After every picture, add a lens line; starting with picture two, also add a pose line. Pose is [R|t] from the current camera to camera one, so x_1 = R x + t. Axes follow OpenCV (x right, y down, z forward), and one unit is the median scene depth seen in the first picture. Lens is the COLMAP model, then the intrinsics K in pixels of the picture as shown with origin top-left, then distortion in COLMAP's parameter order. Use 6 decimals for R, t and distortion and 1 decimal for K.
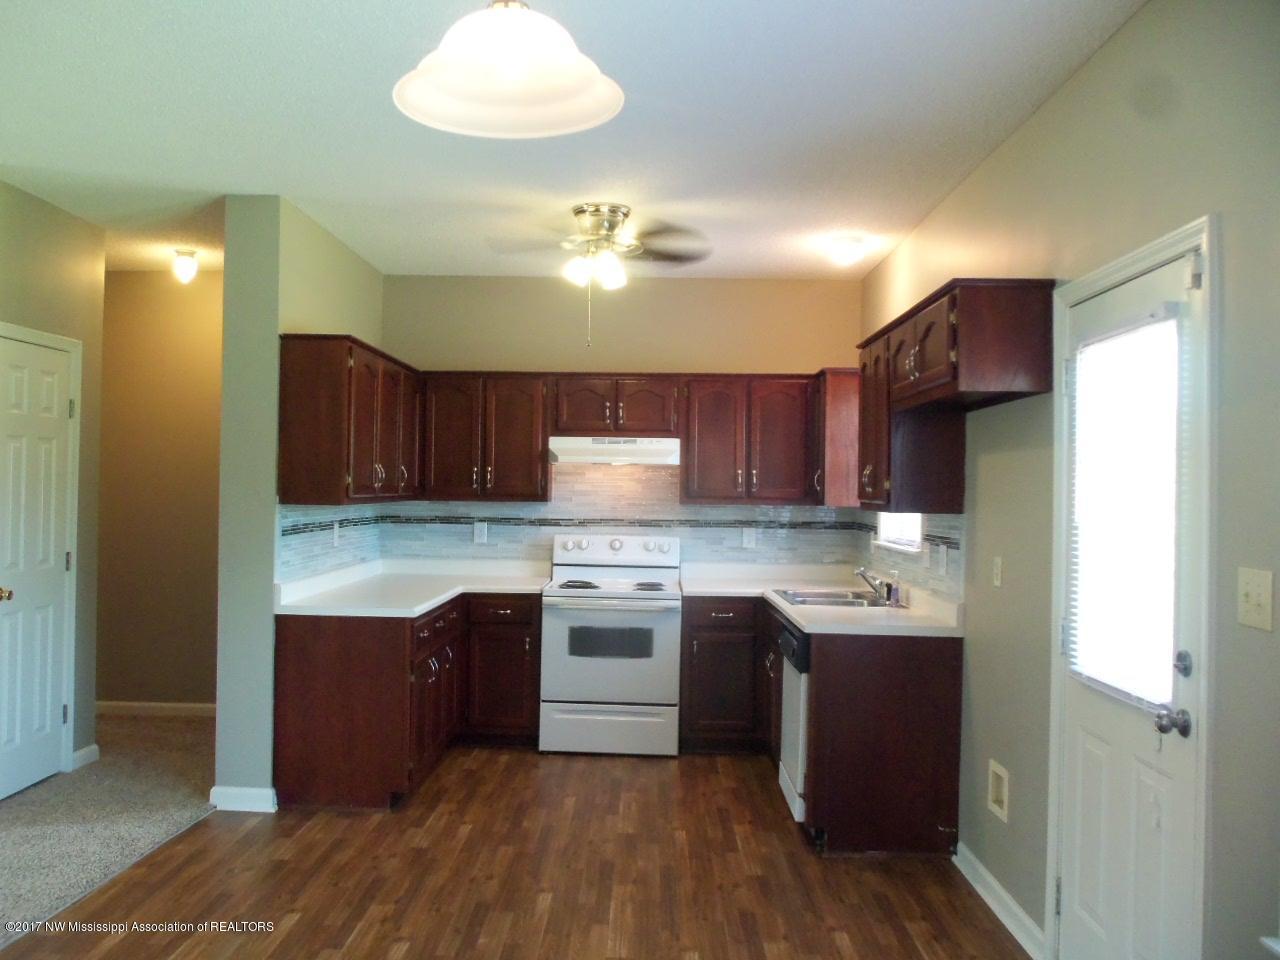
lens RADIAL K [[1077.5, 0, 612.5], [0, 1077.5, 480.0], [0, 0, 1]] dist [-0.072329, 0.059459]
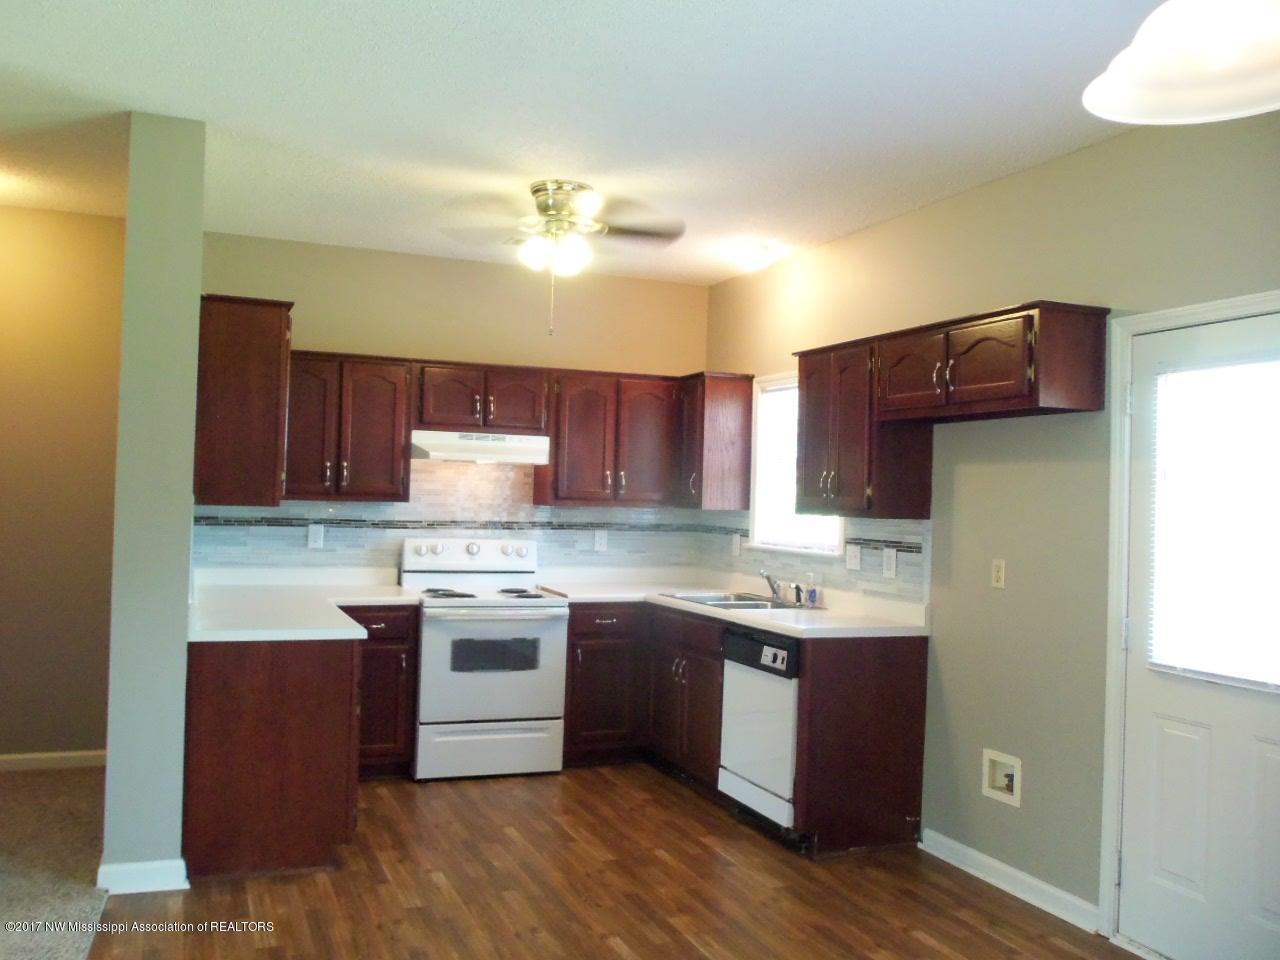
lens RADIAL K [[1077.5, 0, 612.5], [0, 1077.5, 480.0], [0, 0, 1]] dist [-0.072329, 0.059459]
pose [[0.915718, 0.016171, 0.401496, -0.282946], [-0.017394, 0.999849, -0.000598, -0.000808], [-0.401444, -0.006436, 0.915861, 0.113820]]
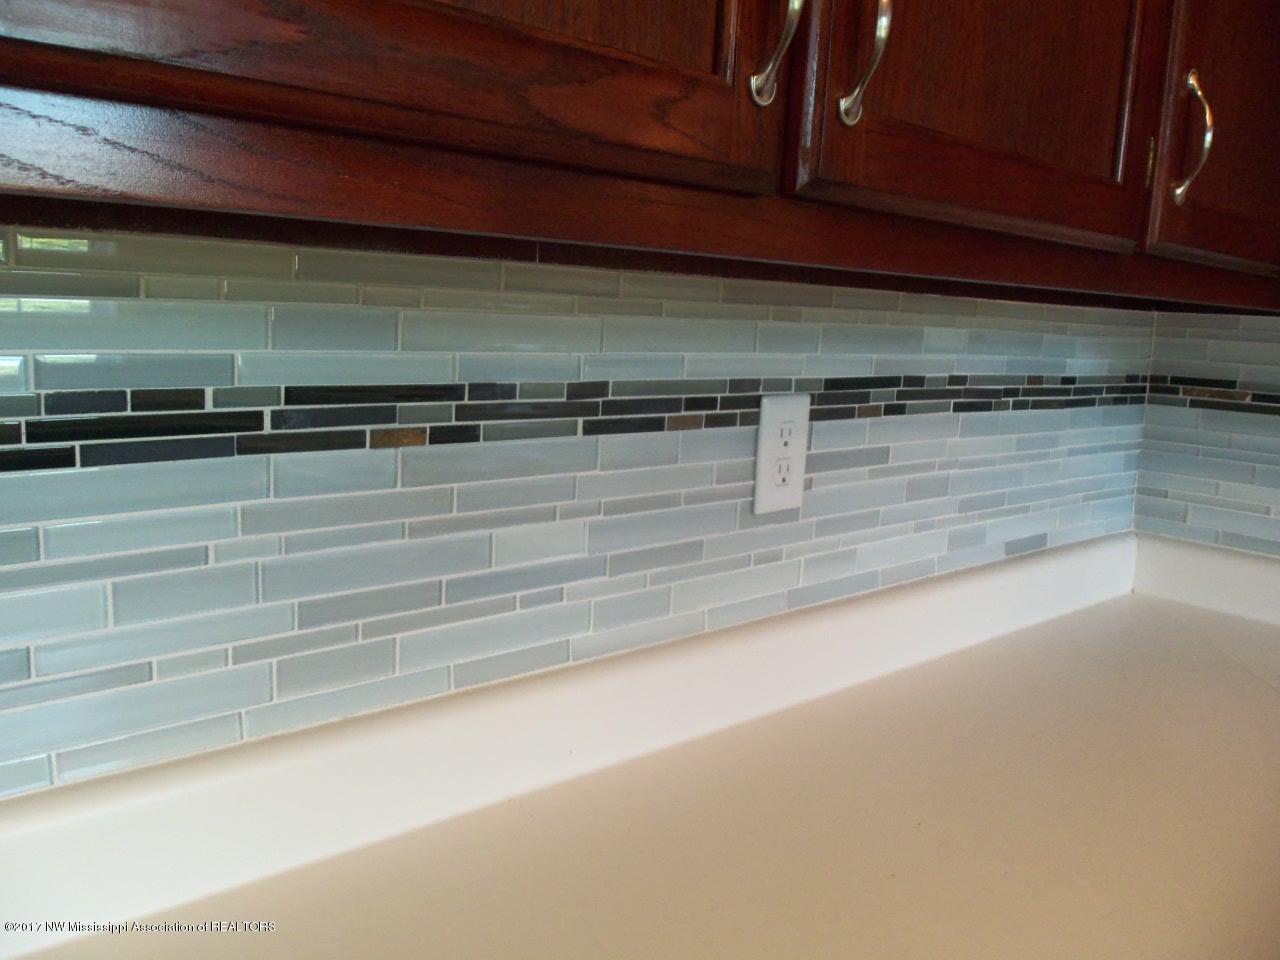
lens RADIAL K [[1077.5, 0, 612.5], [0, 1077.5, 480.0], [0, 0, 1]] dist [-0.072329, 0.059459]
pose [[0.689463, 0.127505, -0.713010, -0.135029], [-0.027718, 0.988308, 0.149932, 0.026539], [0.723791, -0.083609, 0.684935, 0.823174]]
